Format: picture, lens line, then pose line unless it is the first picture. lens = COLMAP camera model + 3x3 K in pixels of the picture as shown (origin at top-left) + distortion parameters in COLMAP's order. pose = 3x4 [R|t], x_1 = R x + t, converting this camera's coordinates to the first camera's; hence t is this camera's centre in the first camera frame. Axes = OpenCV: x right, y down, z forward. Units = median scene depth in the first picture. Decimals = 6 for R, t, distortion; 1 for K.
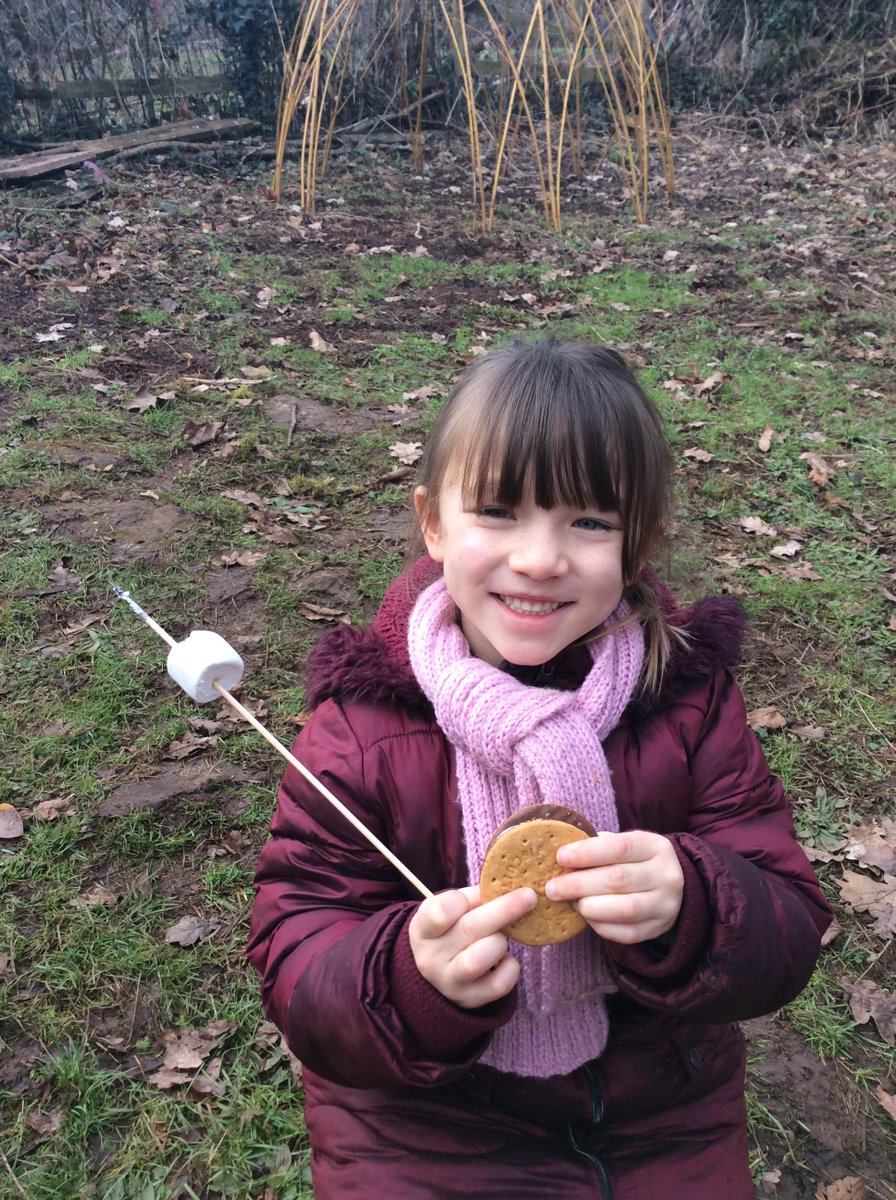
lens RADIAL K [[1157.0, 0, 448.0], [0, 1157.0, 600.0], [0, 0, 1]] dist [0.174237, -0.252489]
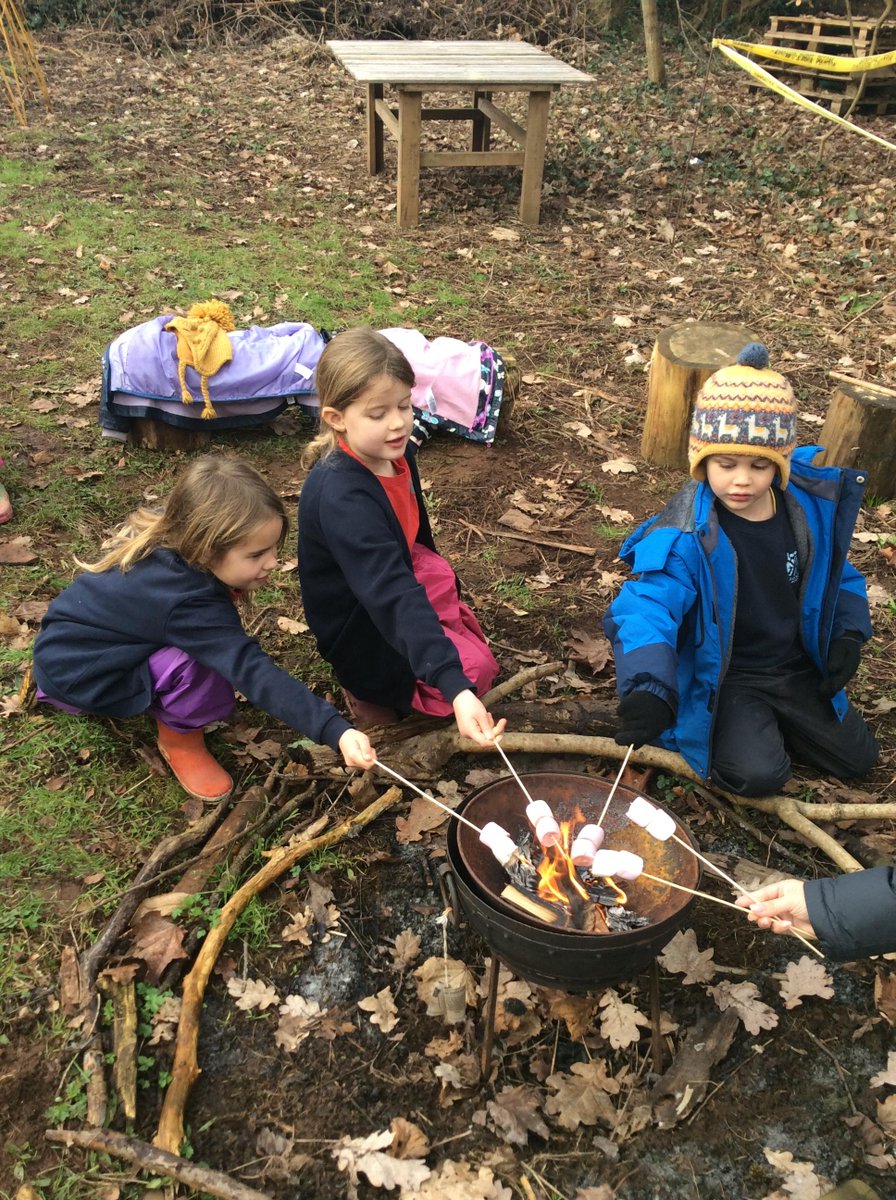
lens RADIAL K [[1139.7, 0, 448.0], [0, 1139.7, 600.0], [0, 0, 1]] dist [0.022770, 0.018975]
pose [[0.912421, -0.212401, 0.349821, 0.032046], [0.181207, 0.976094, 0.120023, 0.124170], [-0.366950, -0.046121, 0.929096, -0.376561]]
